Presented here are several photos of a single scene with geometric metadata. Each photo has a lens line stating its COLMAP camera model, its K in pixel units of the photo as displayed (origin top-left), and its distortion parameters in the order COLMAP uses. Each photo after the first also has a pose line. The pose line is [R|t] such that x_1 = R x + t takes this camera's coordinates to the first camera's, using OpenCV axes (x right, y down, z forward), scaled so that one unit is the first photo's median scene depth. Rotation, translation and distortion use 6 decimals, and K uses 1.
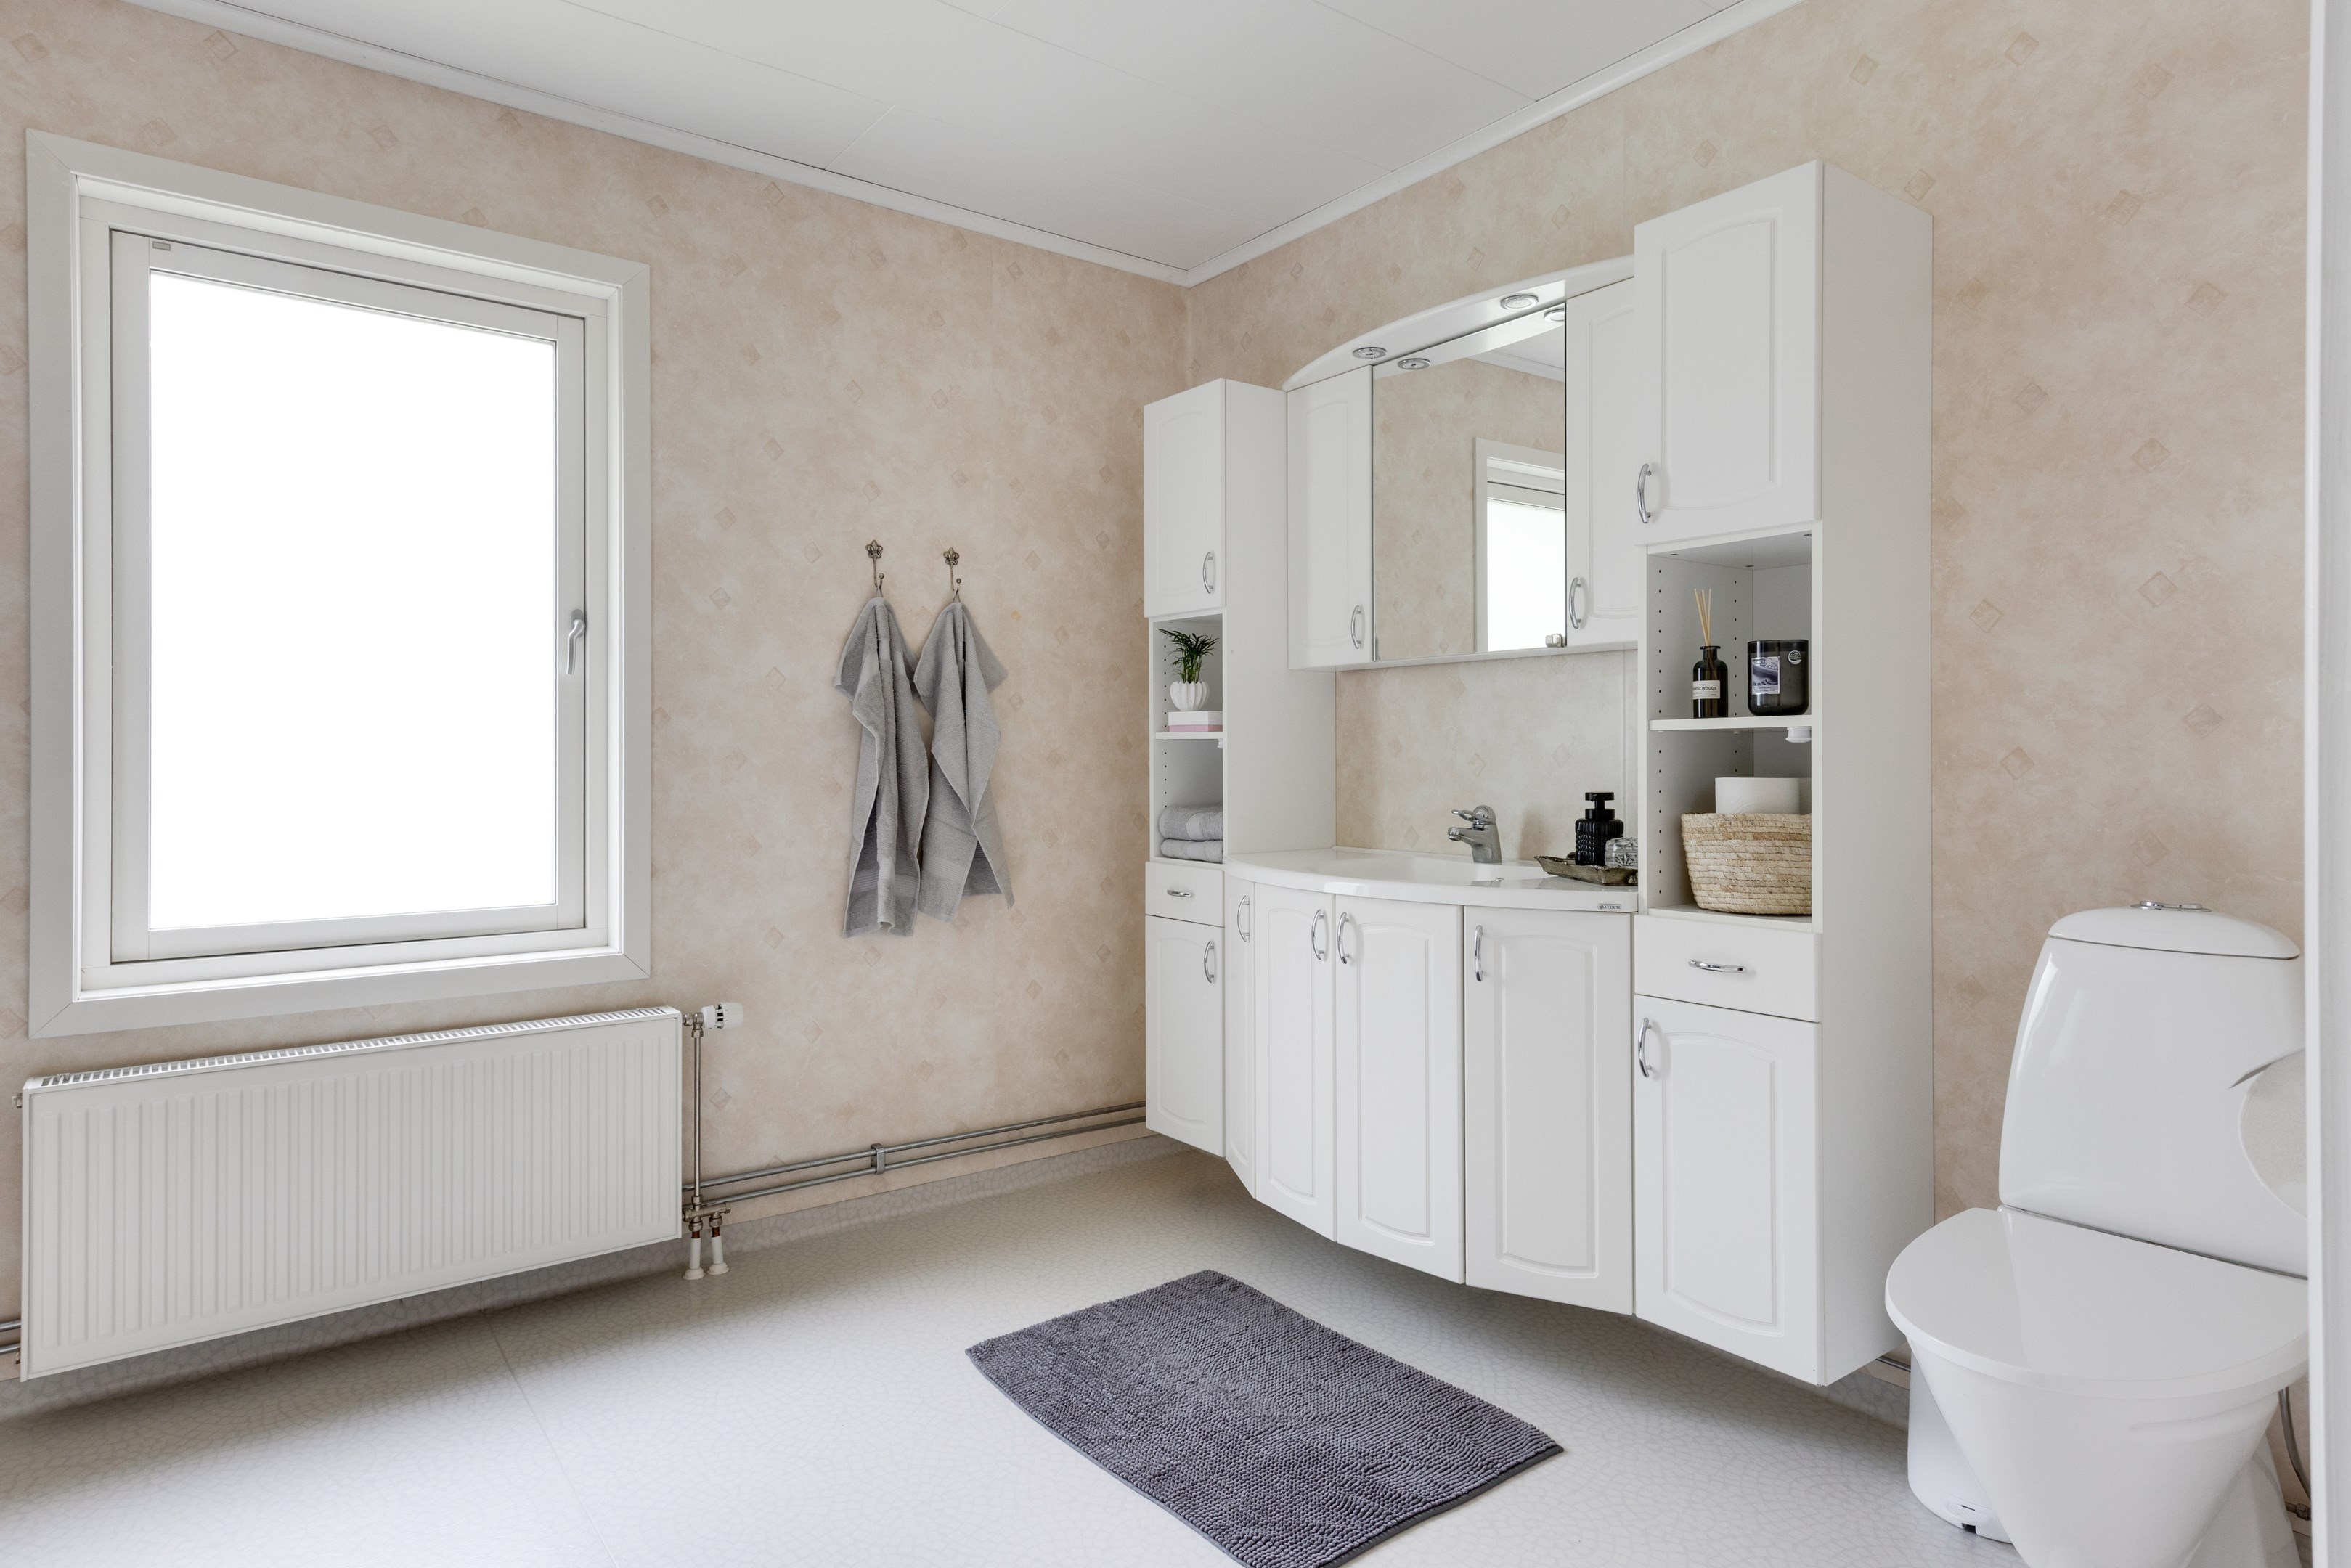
lens RADIAL K [[1331.2, 0, 1176.5], [0, 1331.2, 760.8], [0, 0, 1]] dist [0.028904, 0.000235]
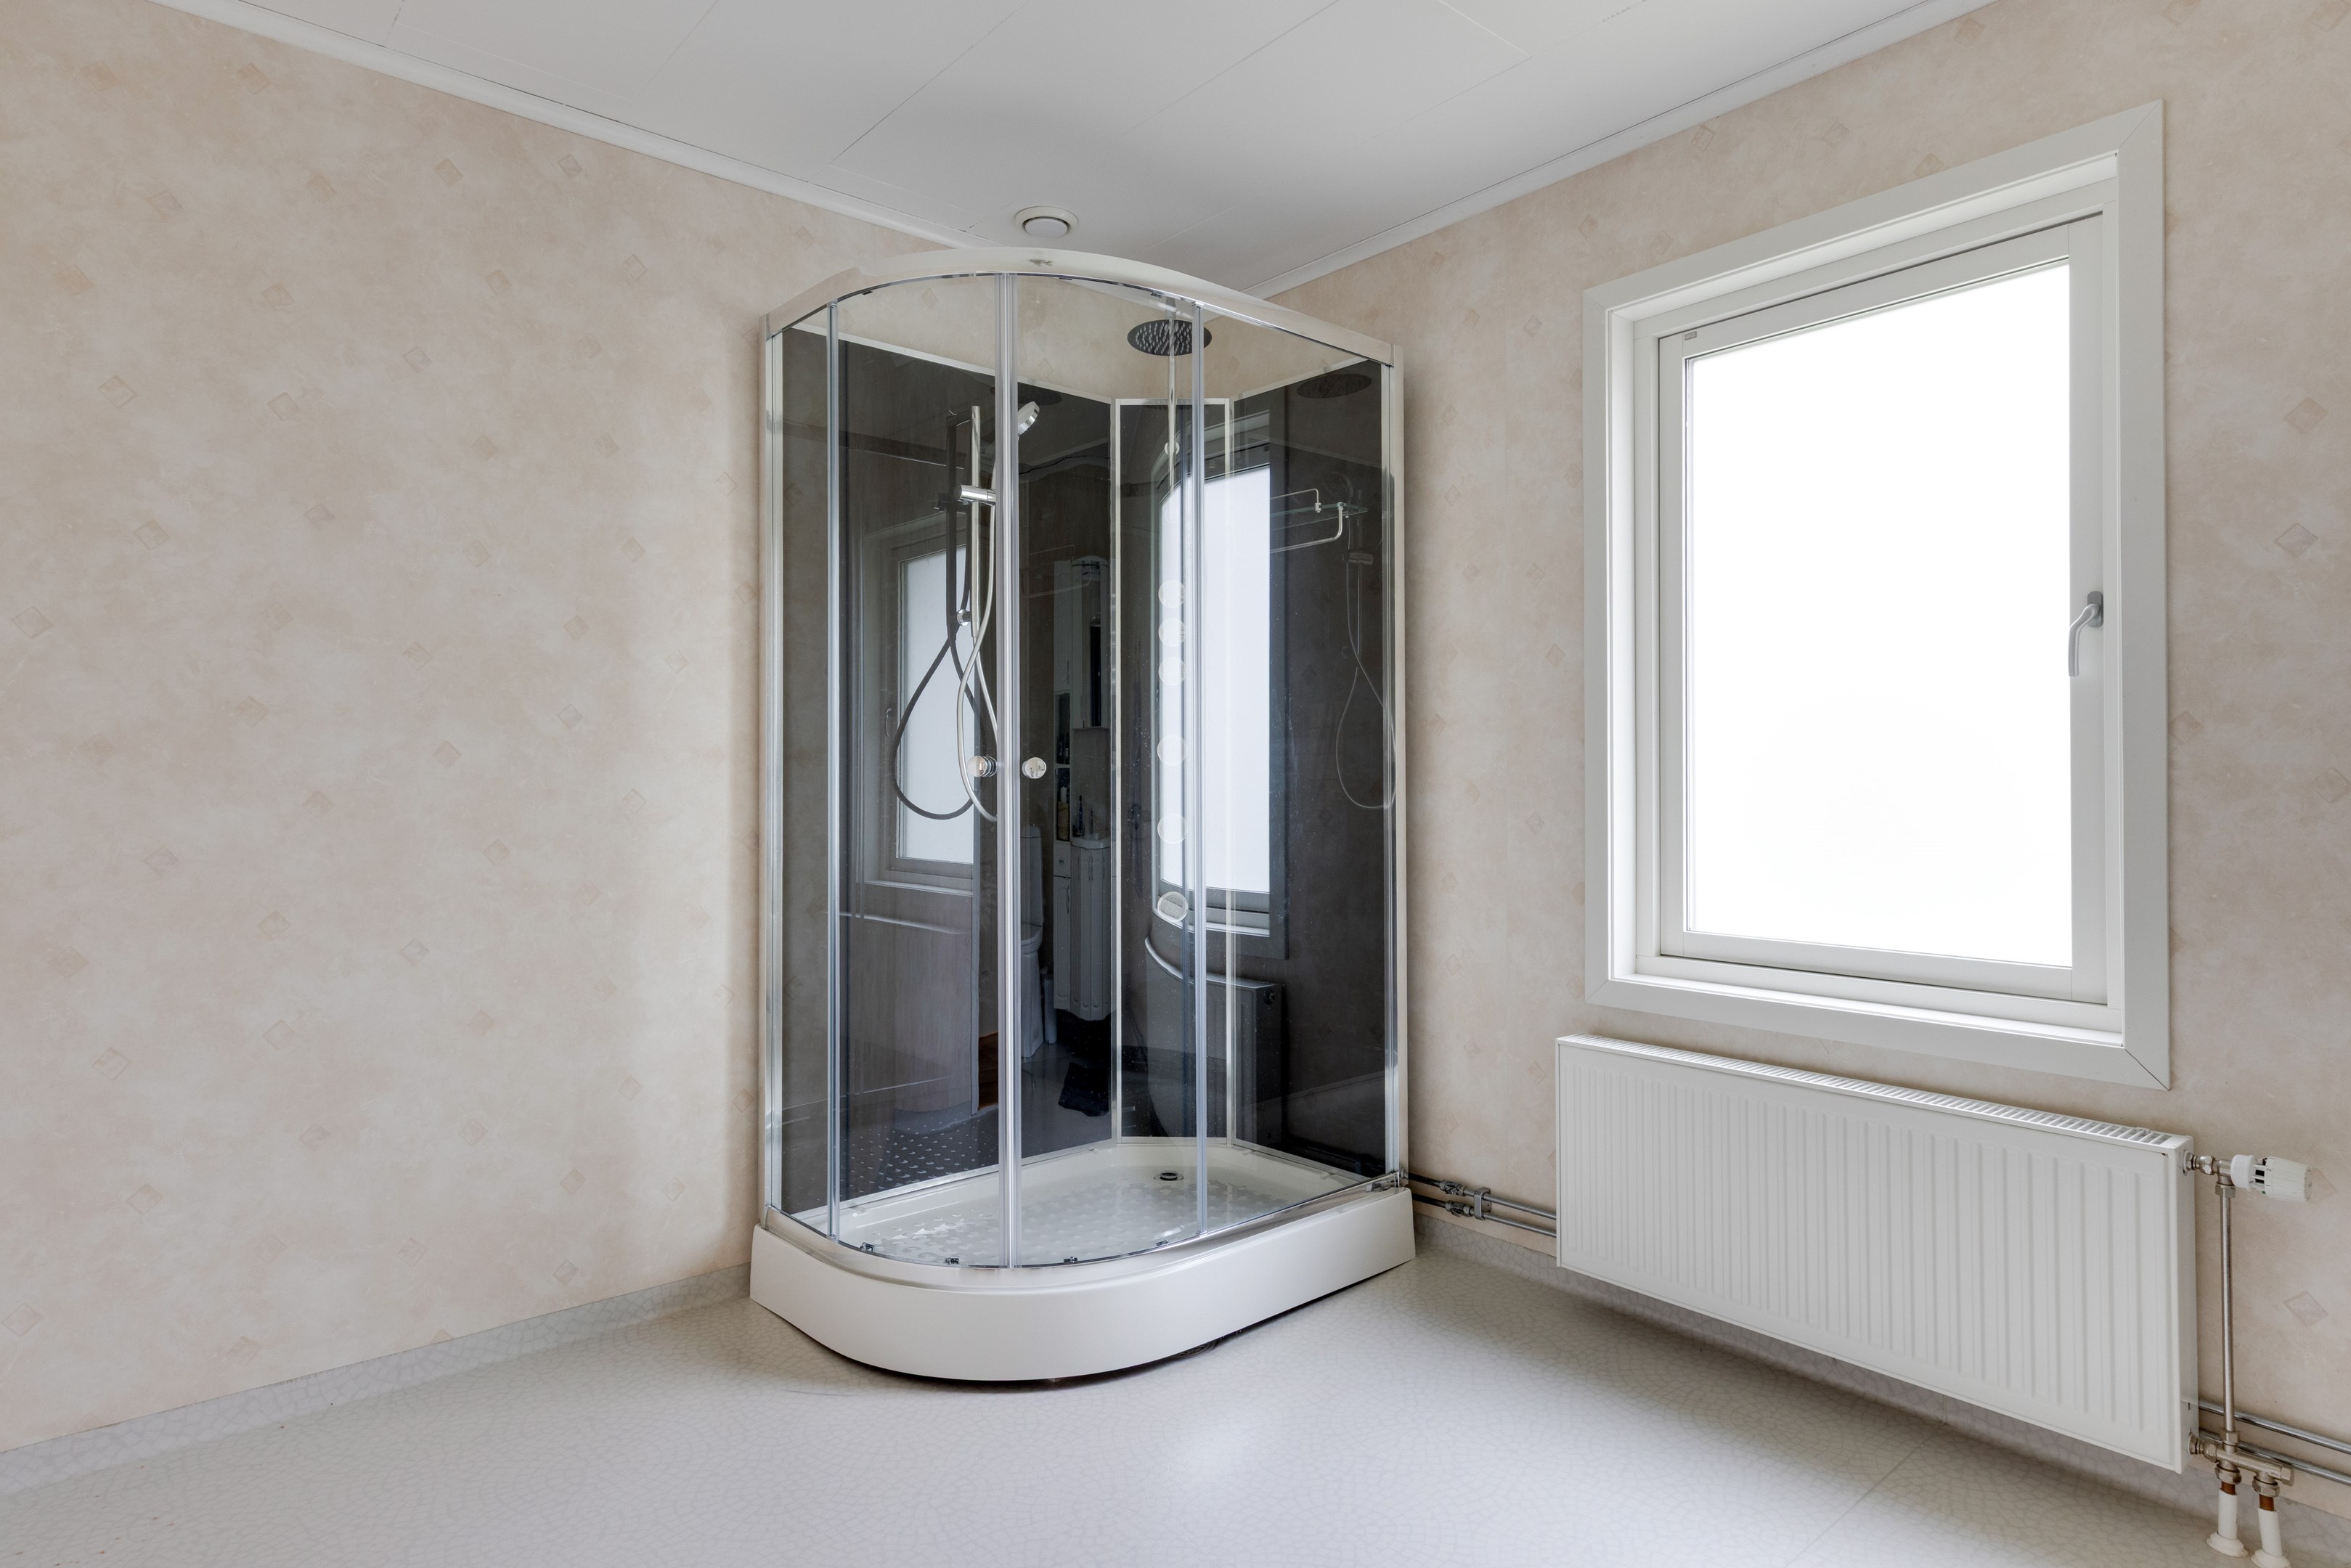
lens RADIAL K [[1263.3, 0, 1171.0], [0, 1263.3, 772.1], [0, 0, 1]] dist [0.033930, -0.012907]
pose [[0.081278, -0.004848, -0.996680, 0.275681], [-0.003363, 0.999981, -0.005138, -0.003455], [0.996686, 0.003770, 0.081260, 0.455237]]
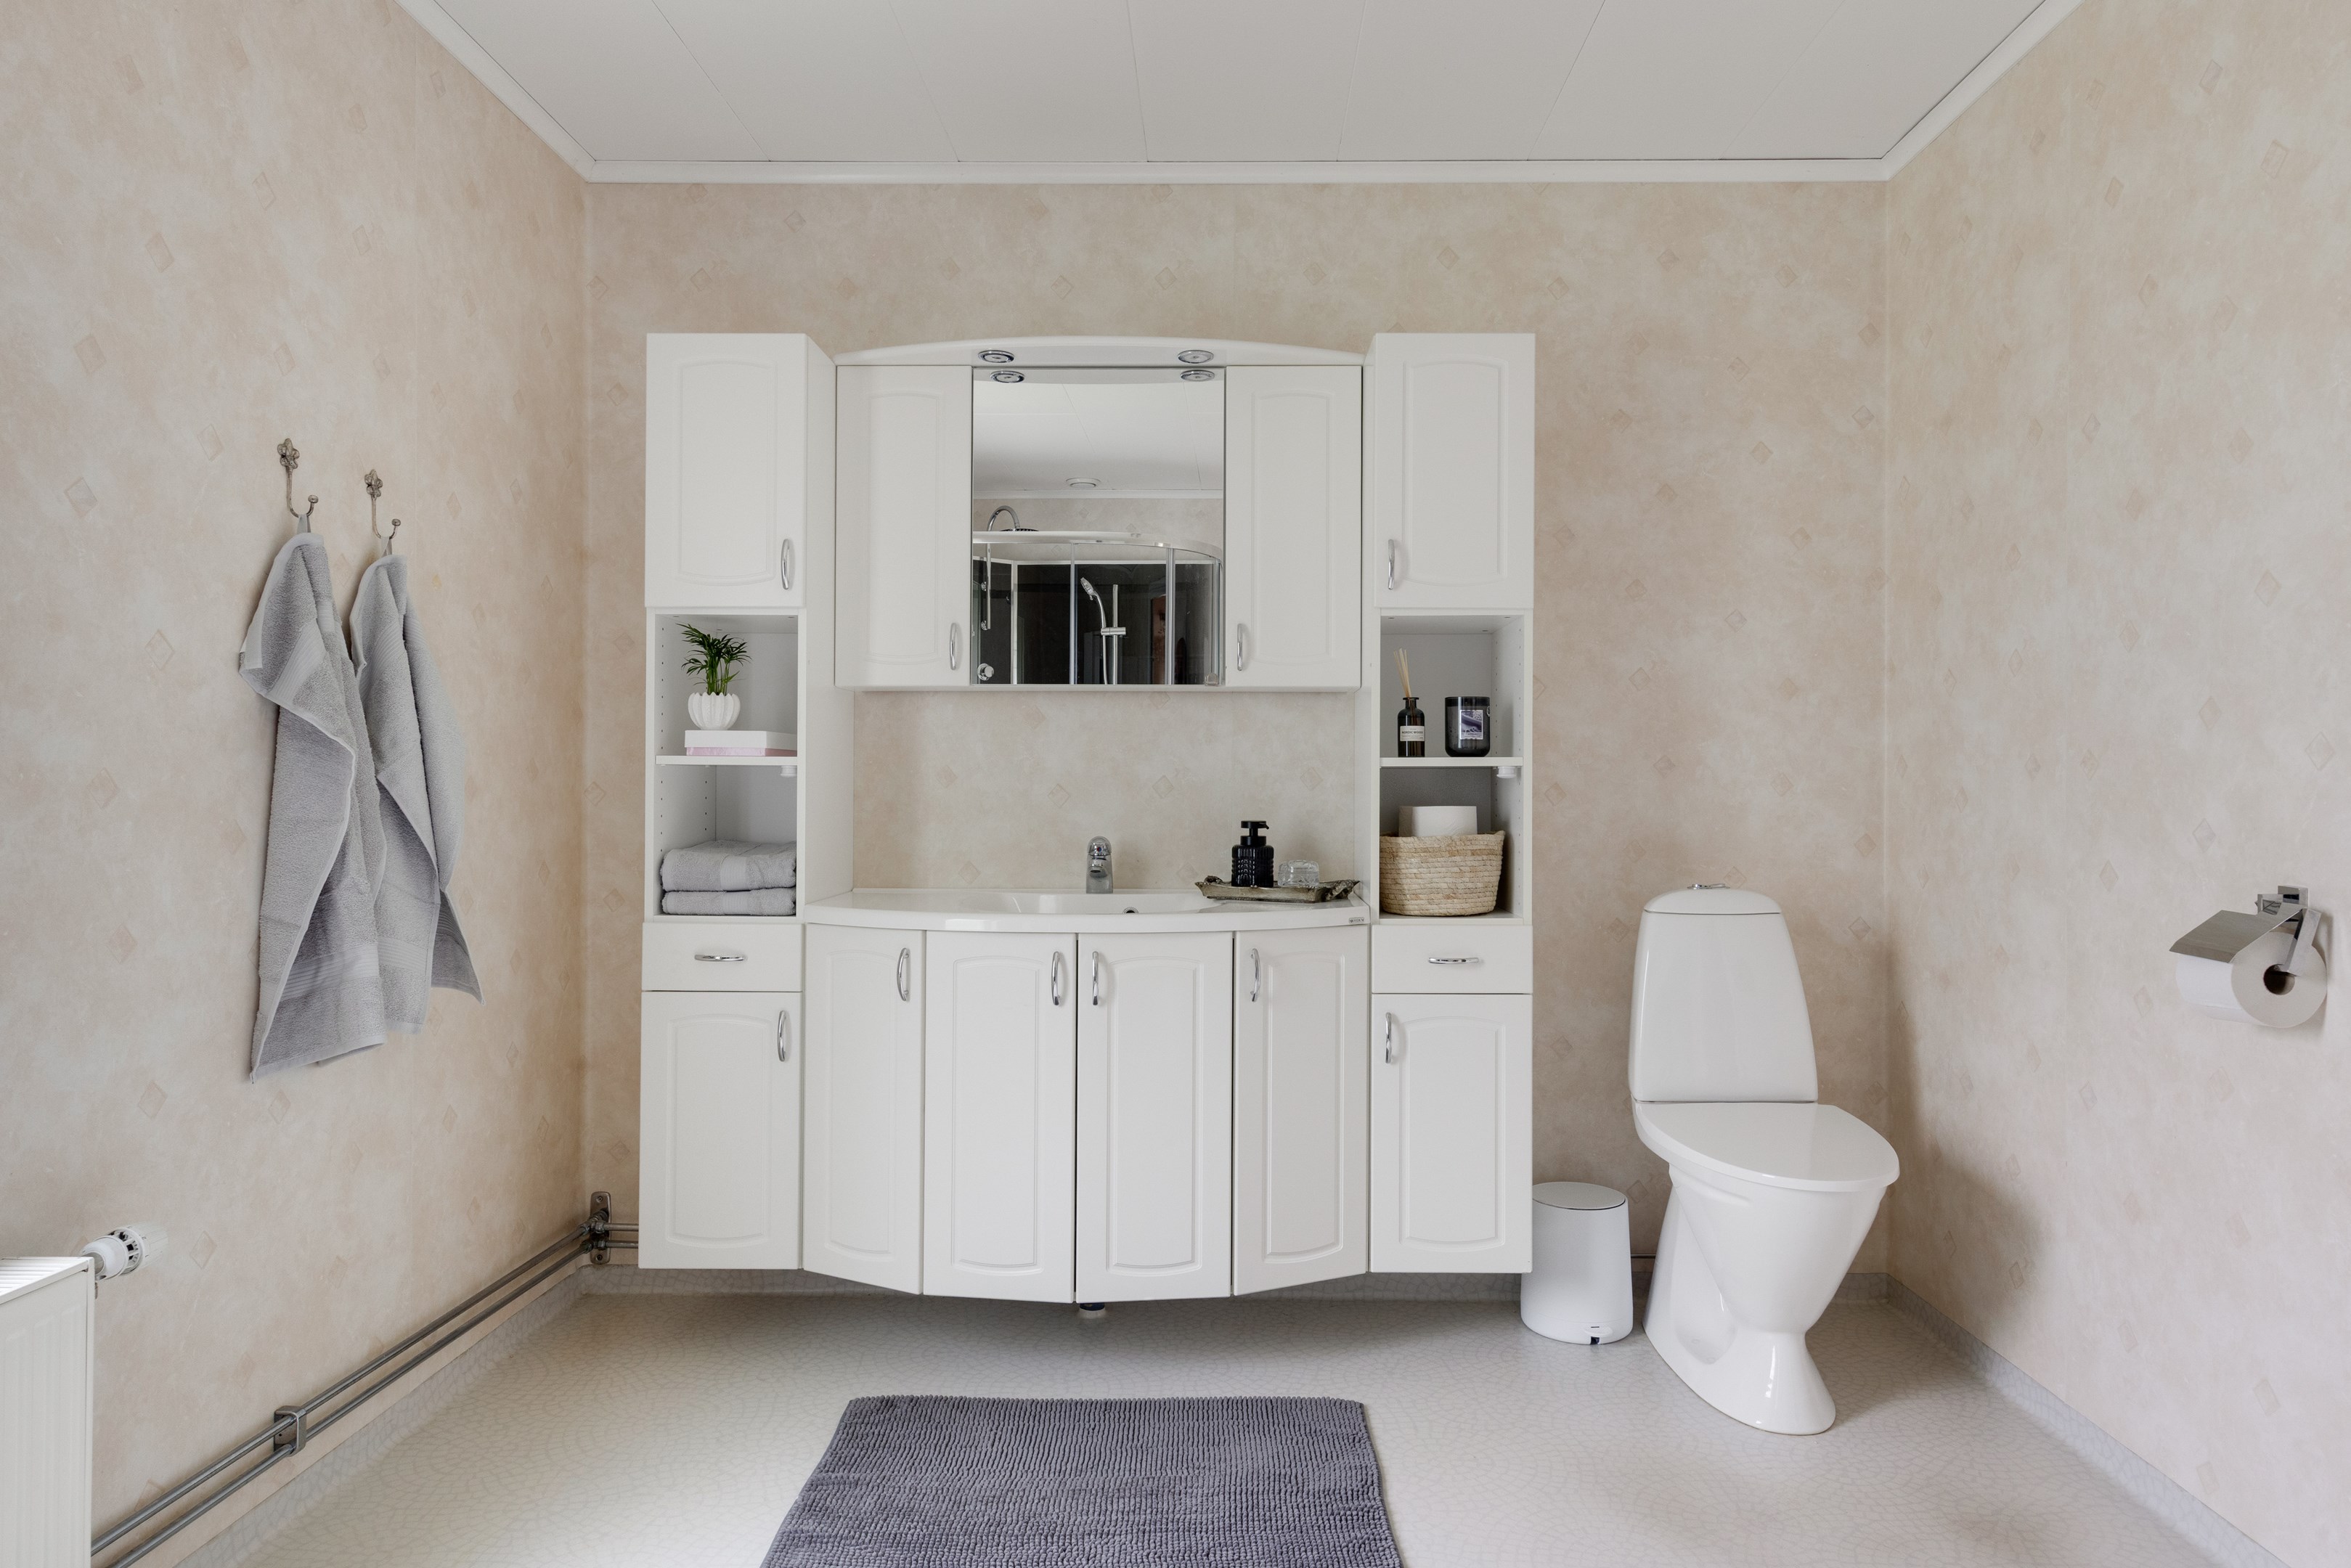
lens RADIAL K [[1386.7, 0, 1175.5], [0, 1386.7, 784.0], [0, 0, 1]] dist [0.021315, -0.000029]
pose [[0.615178, 0.004403, 0.788376, -0.592210], [-0.000760, 0.999987, -0.004992, -0.001052], [-0.788388, 0.002472, 0.615174, 0.328406]]
